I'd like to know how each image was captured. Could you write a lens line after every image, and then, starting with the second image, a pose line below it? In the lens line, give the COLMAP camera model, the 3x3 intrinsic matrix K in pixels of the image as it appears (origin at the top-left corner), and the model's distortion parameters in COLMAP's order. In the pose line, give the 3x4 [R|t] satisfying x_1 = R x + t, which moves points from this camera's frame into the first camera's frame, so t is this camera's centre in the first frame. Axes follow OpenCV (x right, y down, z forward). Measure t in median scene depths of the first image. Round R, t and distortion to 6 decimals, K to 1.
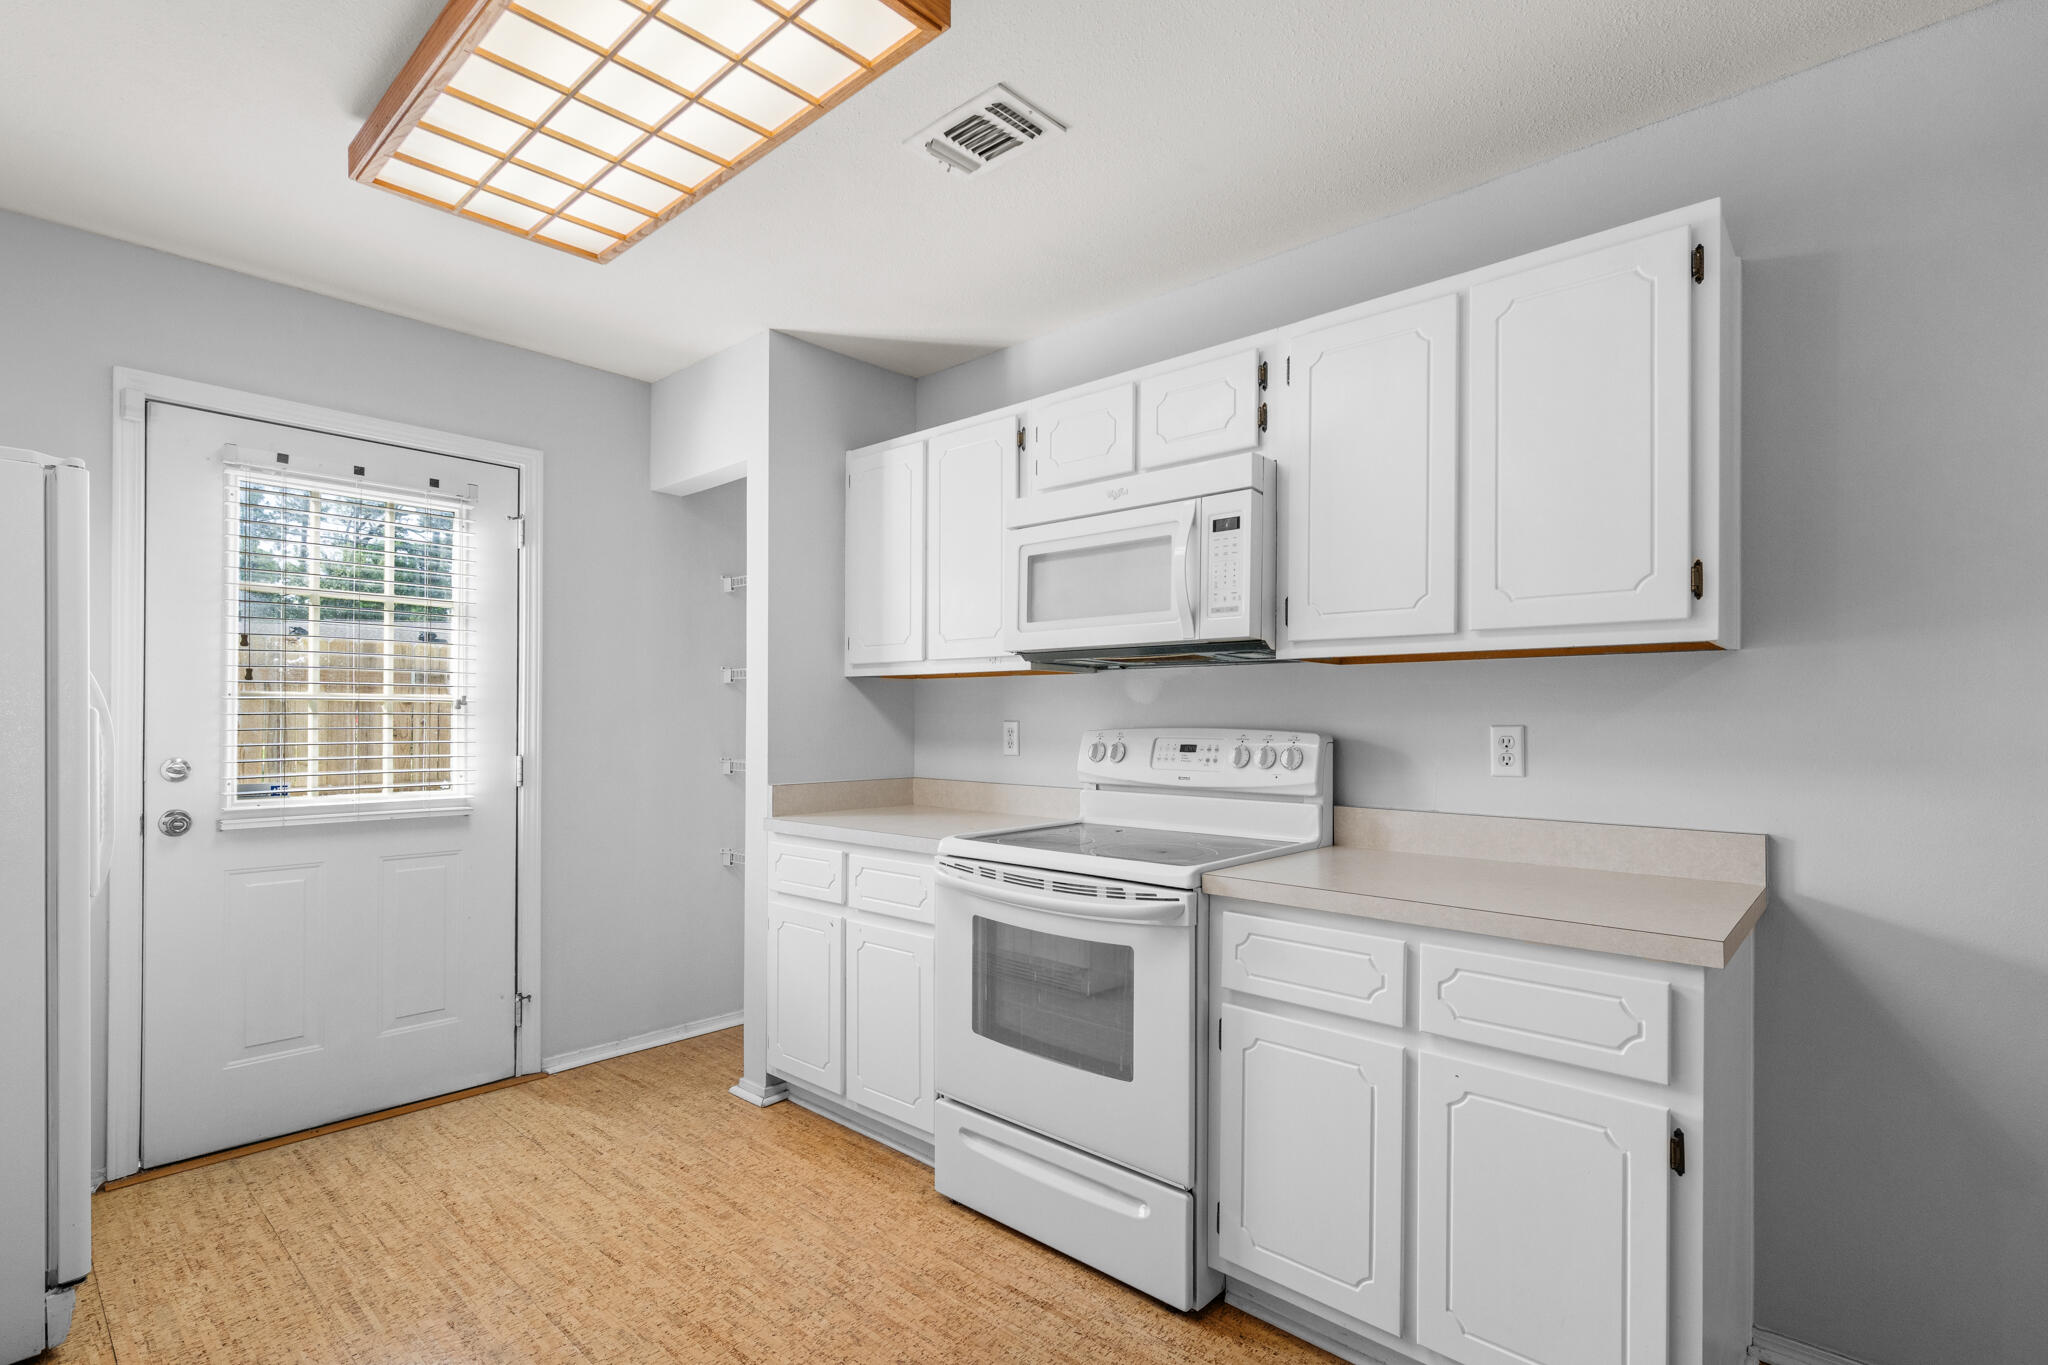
lens RADIAL K [[963.3, 0, 1044.4], [0, 963.3, 716.6], [0, 0, 1]] dist [0.001471, -0.001022]
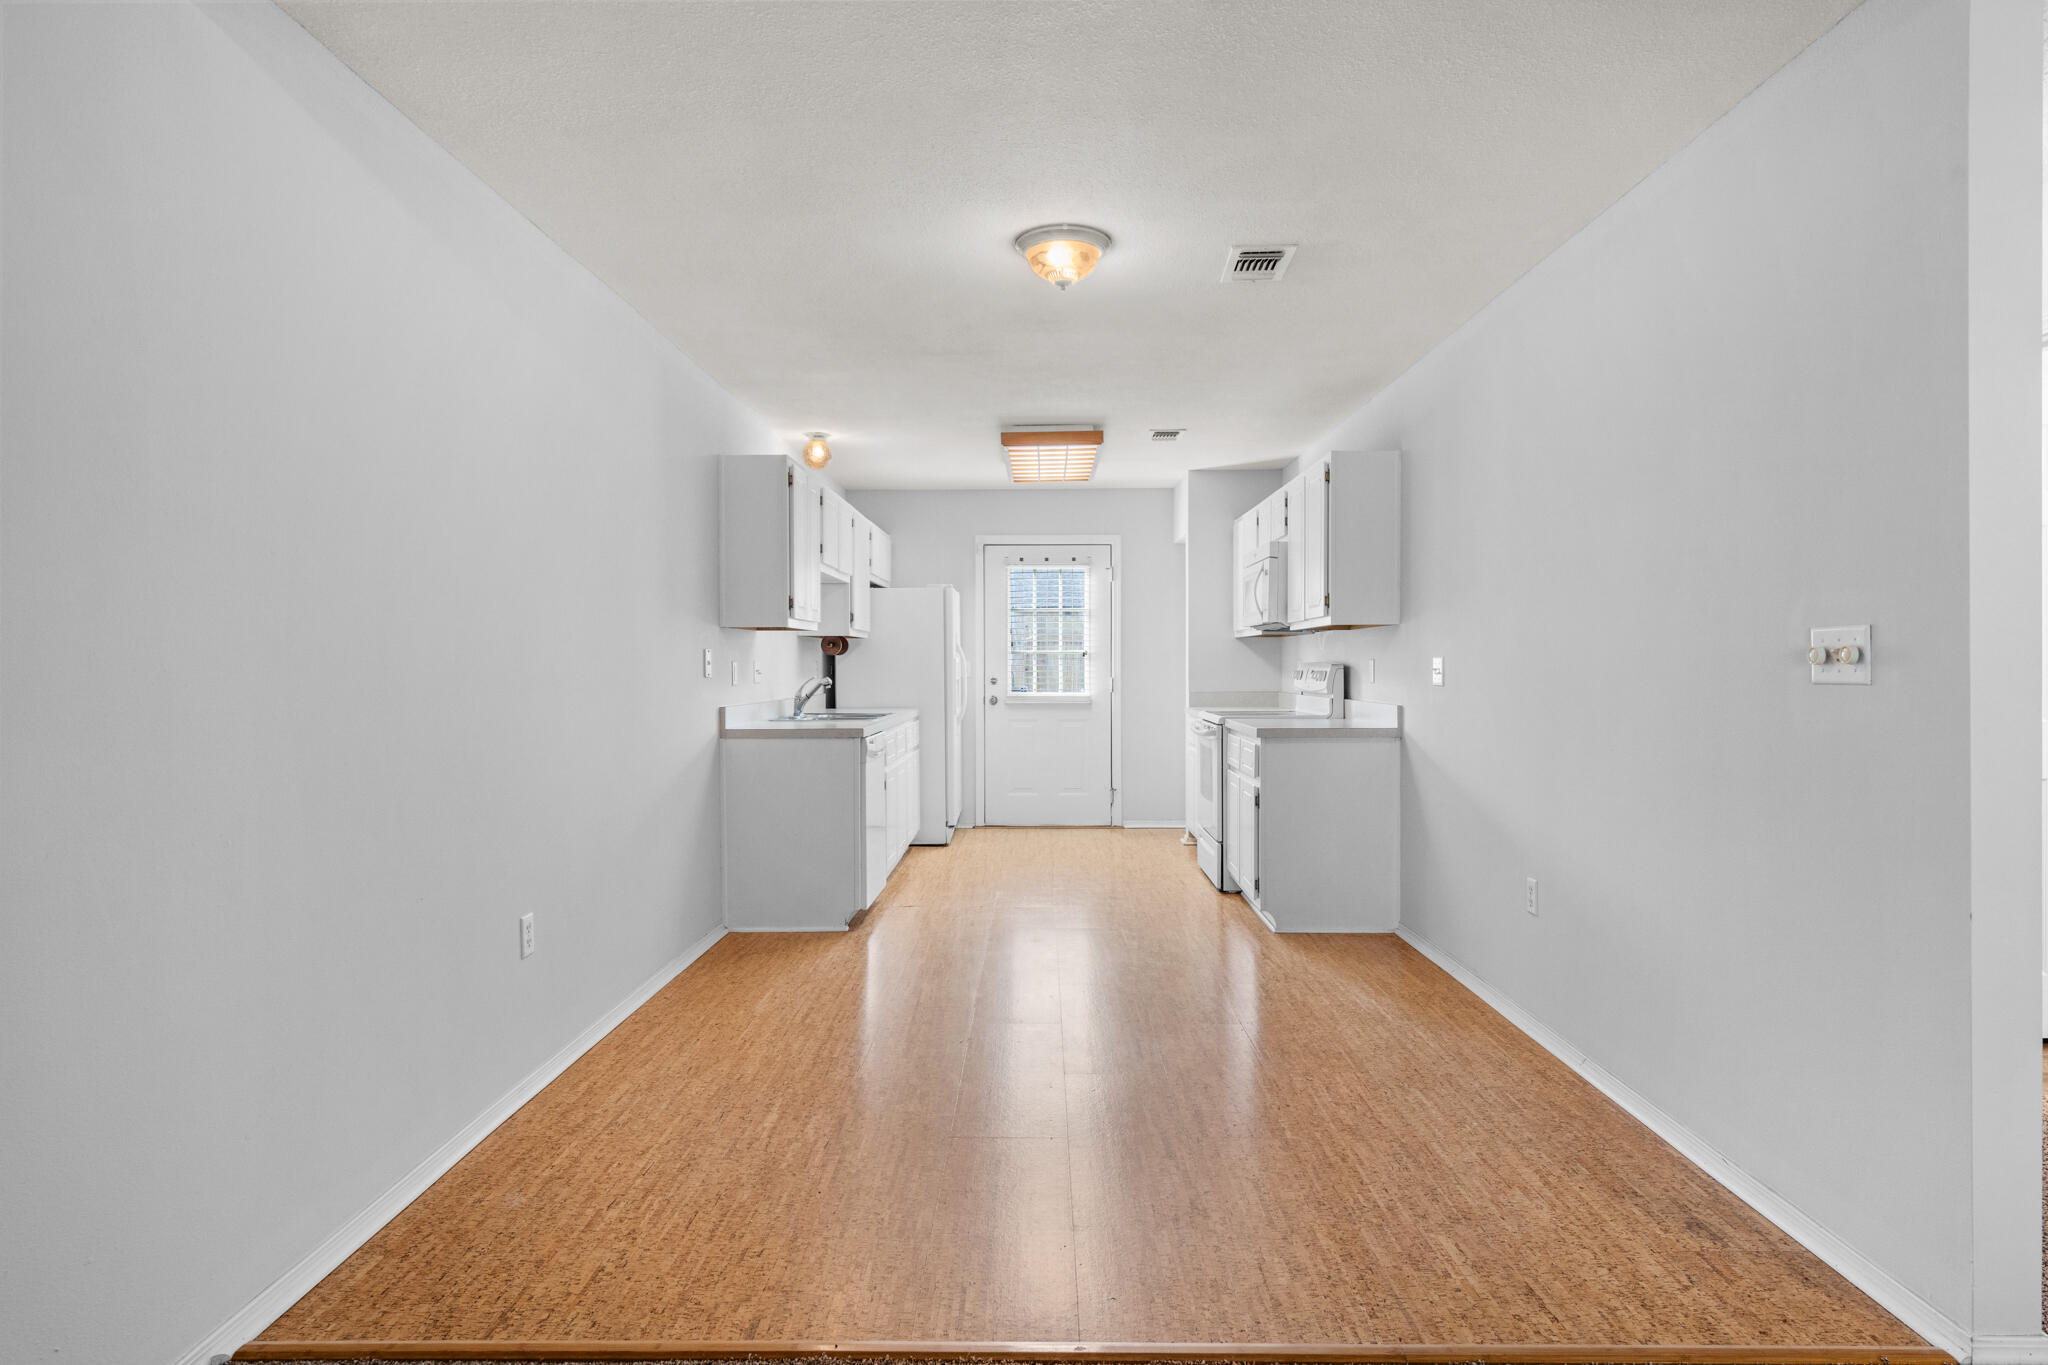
lens RADIAL K [[1151.6, 0, 1026.6], [0, 1151.6, 674.7], [0, 0, 1]] dist [0.000941, 0.001560]
pose [[0.655084, 0.001535, -0.755555, 1.583739], [0.006626, 0.999948, 0.007776, 0.015695], [0.755527, -0.010101, 0.655039, -1.031641]]
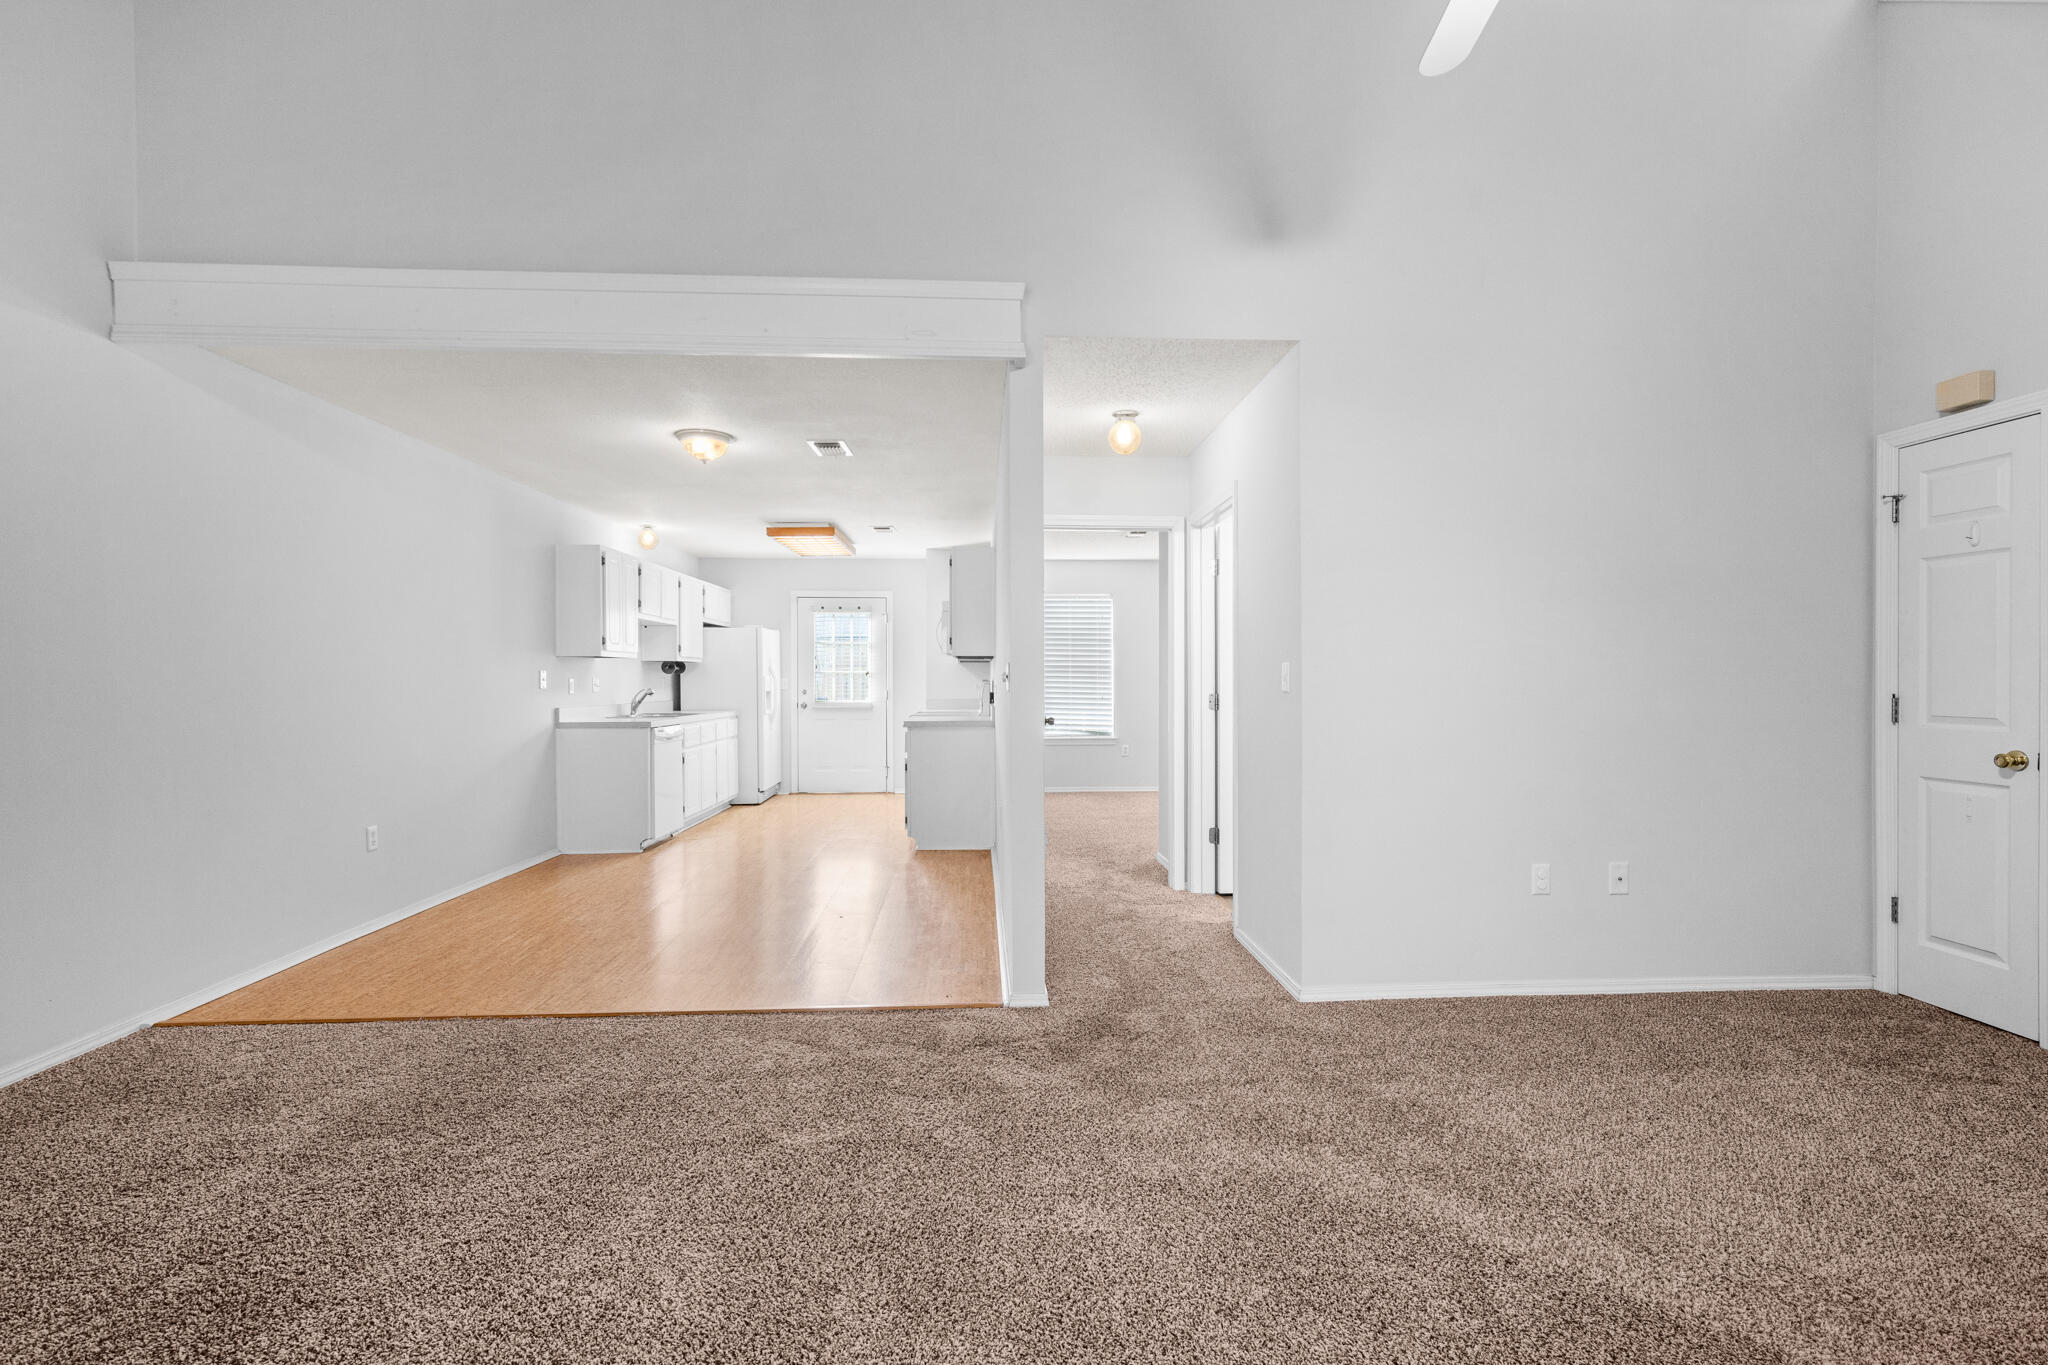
lens RADIAL K [[922.2, 0, 1024.5], [0, 922.2, 690.8], [0, 0, 1]] dist [0.010485, -0.002671]
pose [[0.702089, 0.004413, -0.712076, 2.355295], [0.004662, 0.999931, 0.010793, 0.016939], [0.712074, -0.010898, 0.702020, -0.968855]]
